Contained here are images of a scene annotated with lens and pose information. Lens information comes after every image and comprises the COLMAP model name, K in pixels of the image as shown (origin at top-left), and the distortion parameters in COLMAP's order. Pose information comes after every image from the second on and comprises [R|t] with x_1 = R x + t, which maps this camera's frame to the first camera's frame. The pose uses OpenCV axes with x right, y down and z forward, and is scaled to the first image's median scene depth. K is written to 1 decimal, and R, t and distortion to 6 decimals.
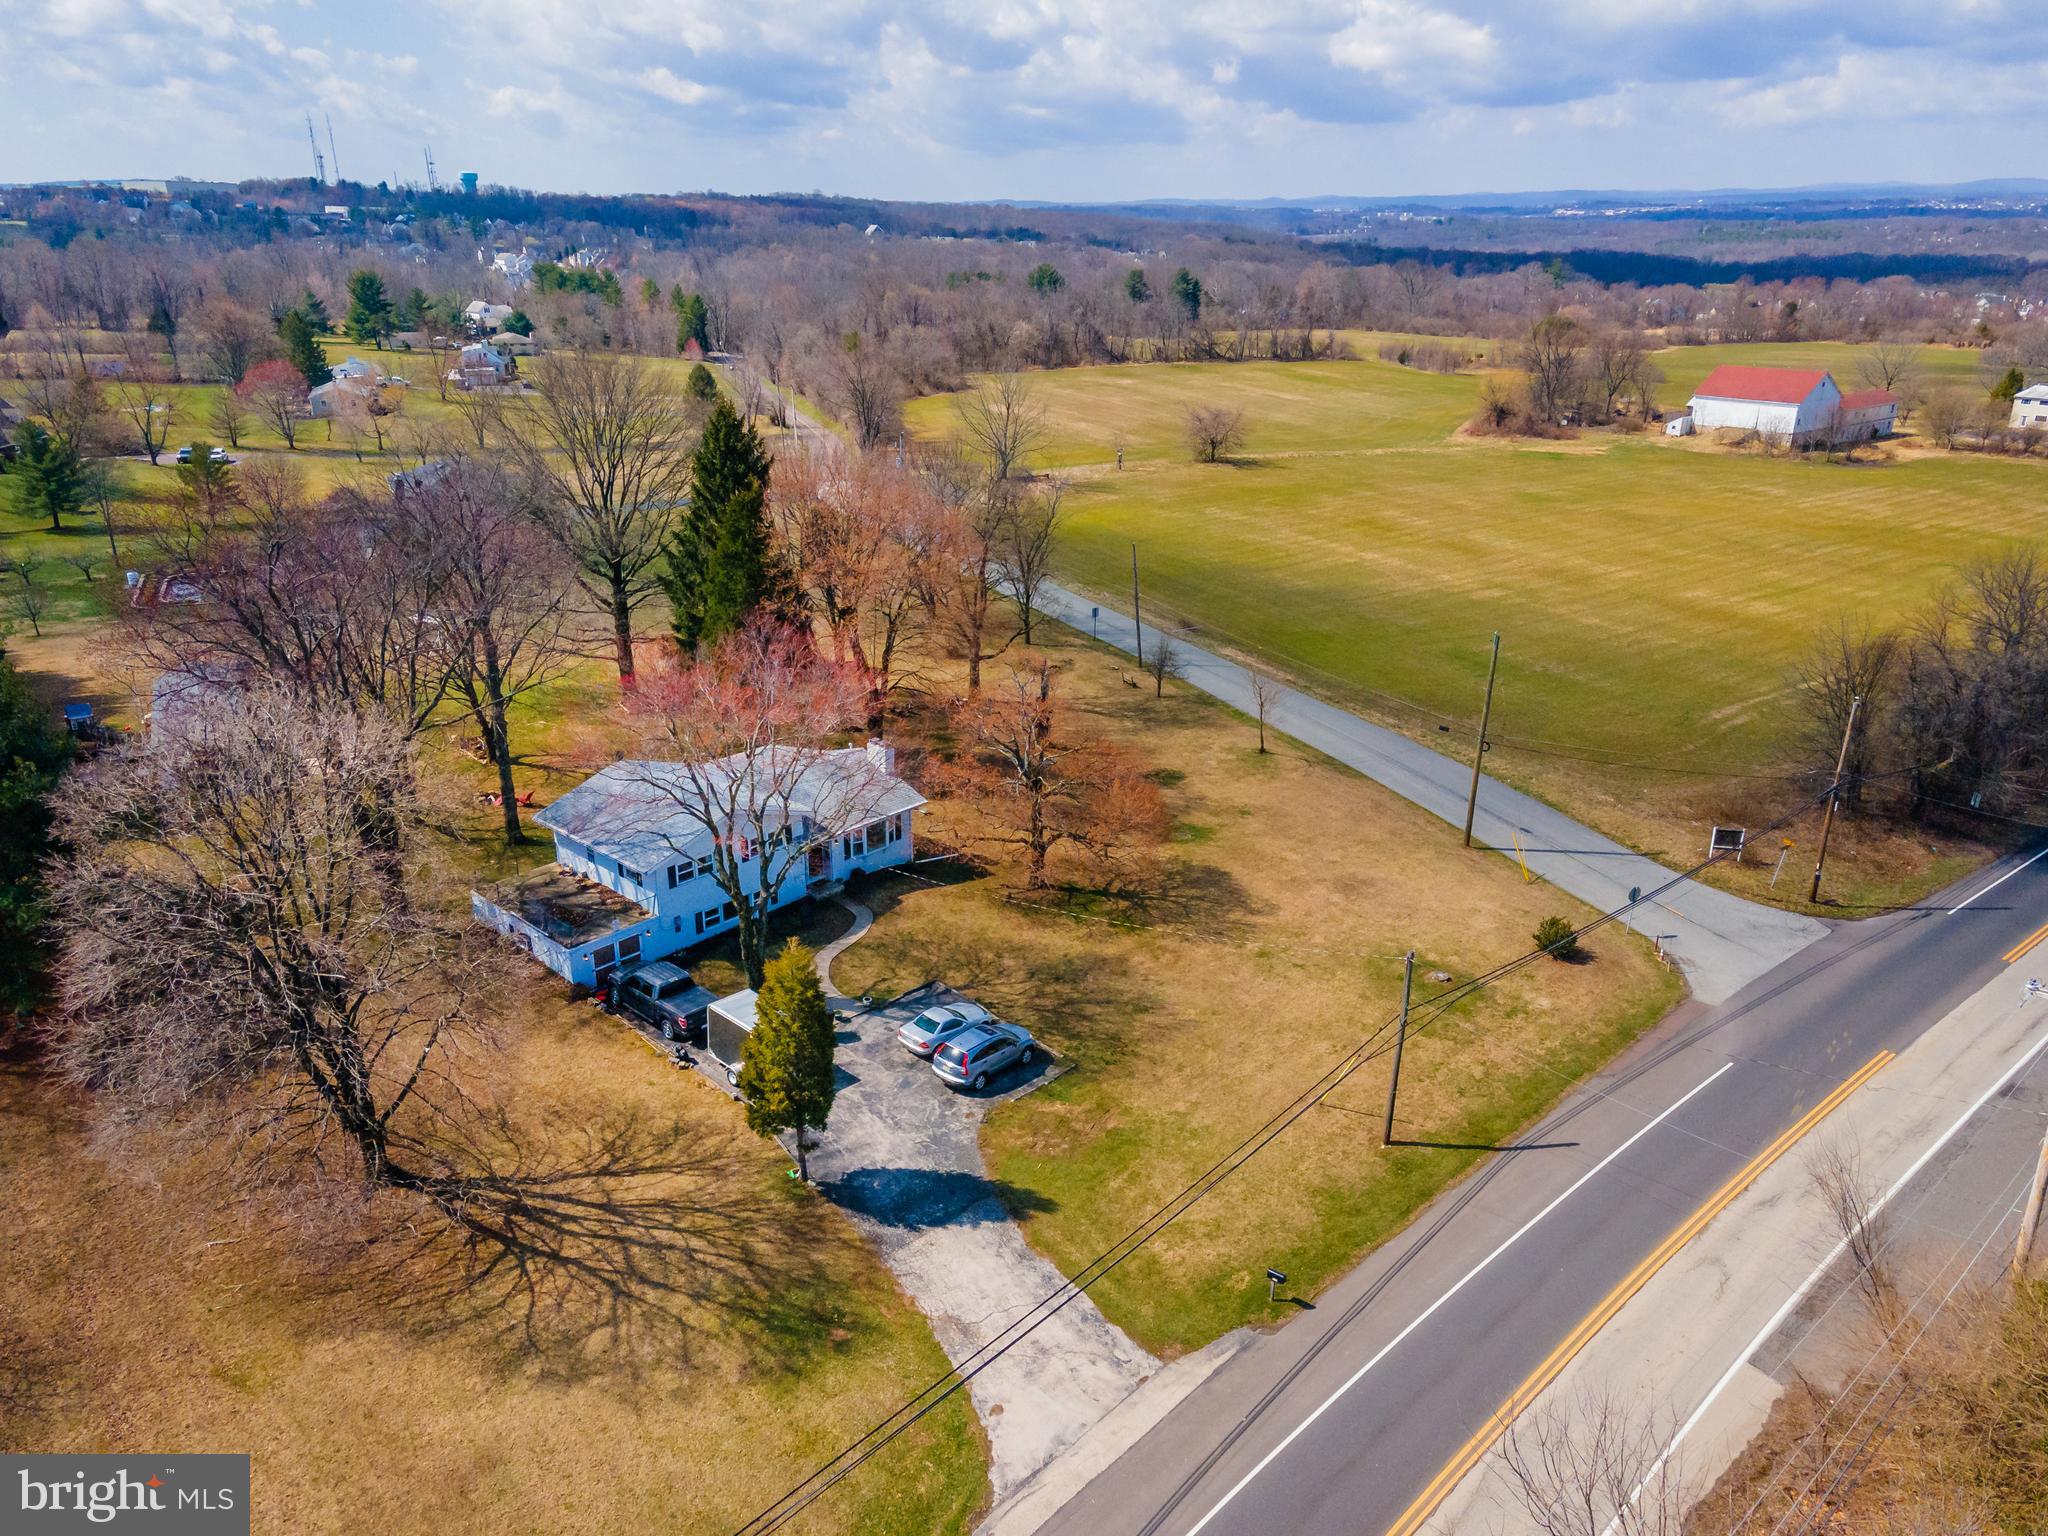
lens RADIAL K [[1491.7, 0, 1009.3], [0, 1491.7, 764.8], [0, 0, 1]] dist [0.029419, 0.068985]
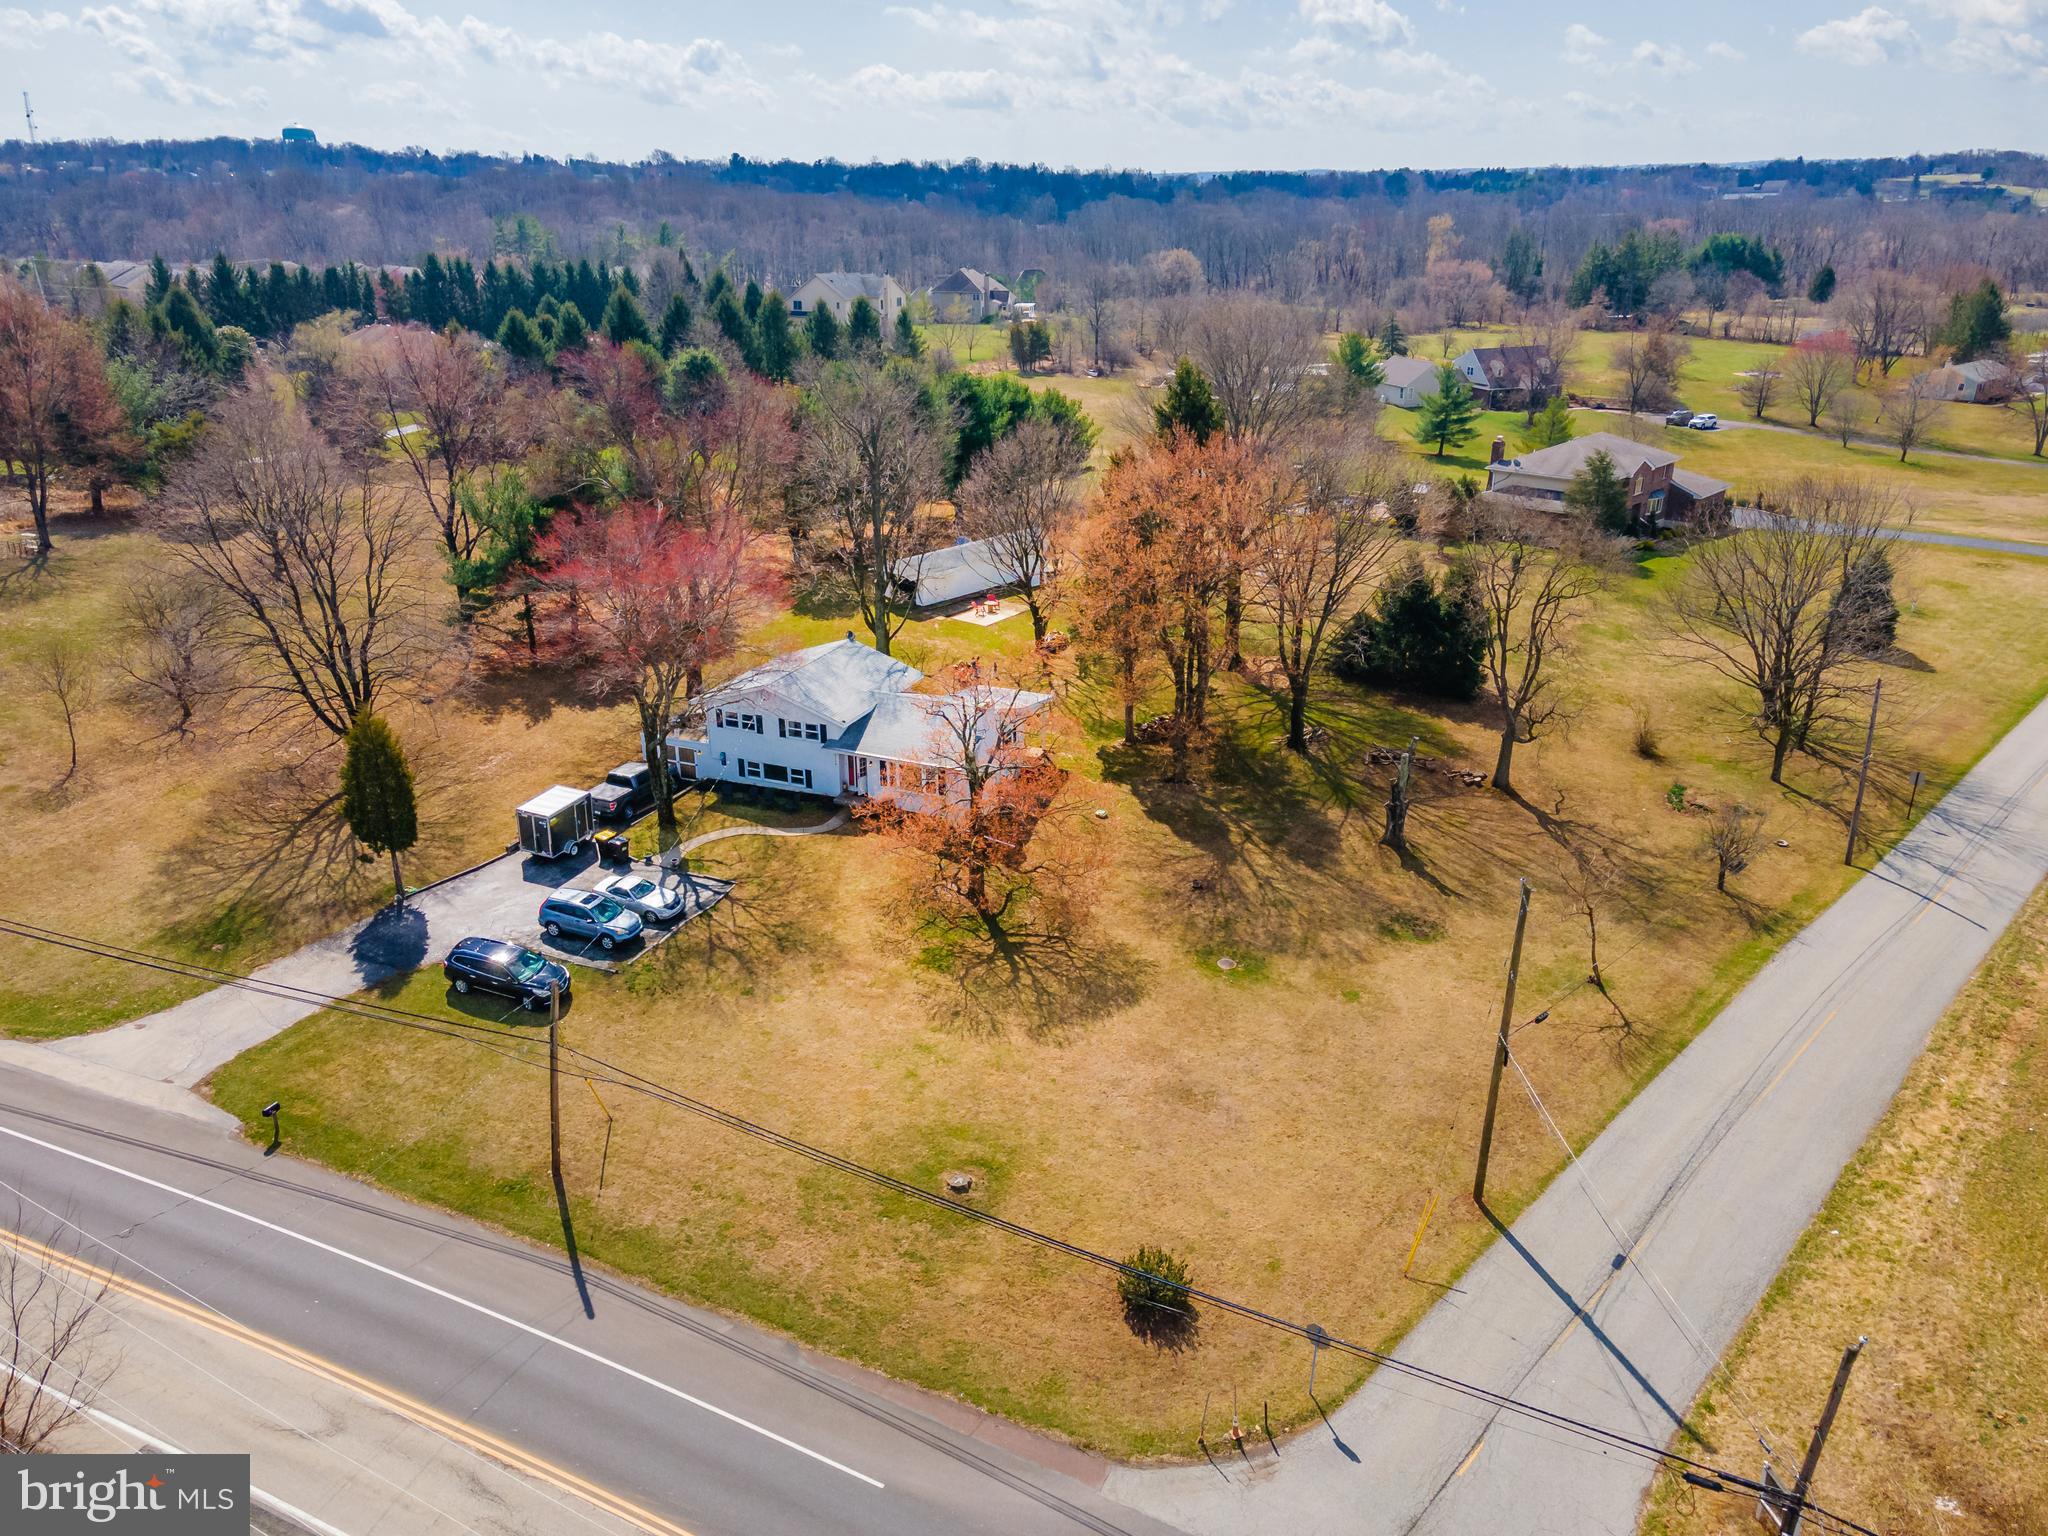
lens RADIAL K [[1491.7, 0, 1009.8], [0, 1491.7, 765.3], [0, 0, 1]] dist [0.029419, 0.068985]
pose [[0.356395, 0.342696, -0.869219, 0.850095], [-0.328052, 0.916976, 0.227018, -0.222352], [0.874851, 0.204241, 0.439228, 0.626764]]
